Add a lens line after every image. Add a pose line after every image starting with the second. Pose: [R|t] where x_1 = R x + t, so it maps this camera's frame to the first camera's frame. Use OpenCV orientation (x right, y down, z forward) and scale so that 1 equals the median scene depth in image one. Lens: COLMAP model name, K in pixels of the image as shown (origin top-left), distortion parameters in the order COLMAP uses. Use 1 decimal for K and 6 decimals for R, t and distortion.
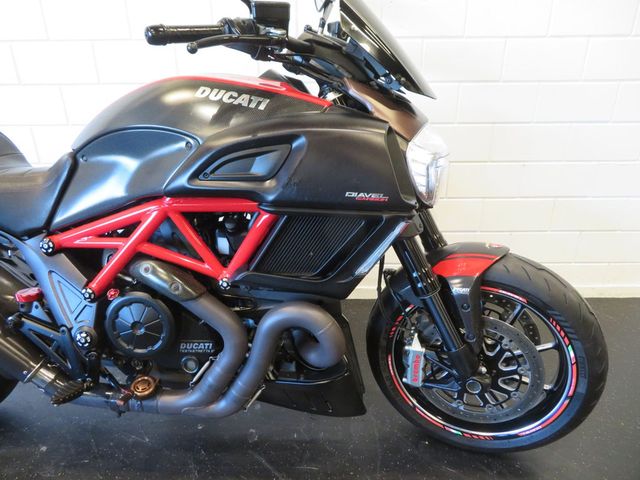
lens RADIAL K [[462.8, 0, 323.1], [0, 462.8, 239.1], [0, 0, 1]] dist [-0.018511, 0.015277]
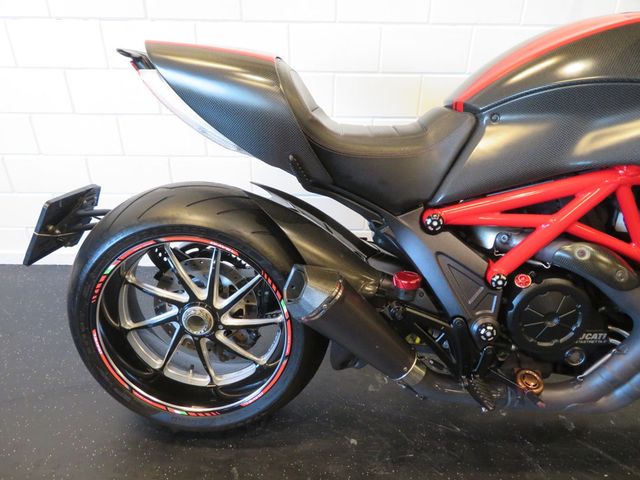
lens RADIAL K [[462.8, 0, 317.1], [0, 462.8, 238.8], [0, 0, 1]] dist [-0.018511, 0.015277]
pose [[0.999503, 0.001578, 0.031478, -0.832707], [-0.004937, 0.994256, 0.106913, -0.044875], [-0.031129, -0.107016, 0.993770, 0.167577]]
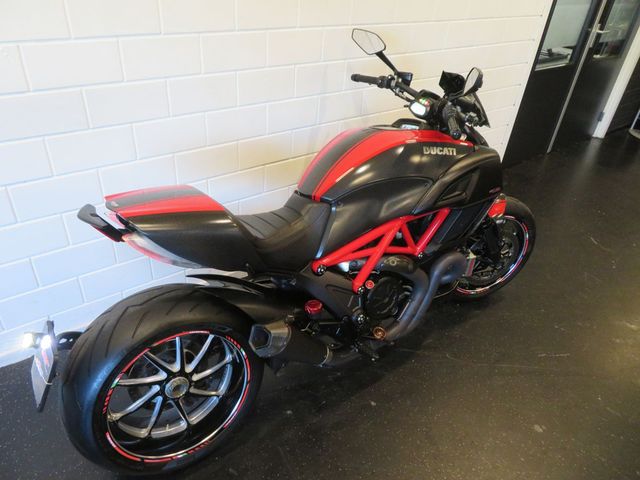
lens RADIAL K [[462.8, 0, 322.6], [0, 462.8, 239.6], [0, 0, 1]] dist [-0.018511, 0.015277]
pose [[0.778032, -0.290955, 0.556786, -1.345967], [0.171866, 0.951054, 0.256826, -0.431198], [-0.604258, -0.104126, 0.789955, -0.104566]]
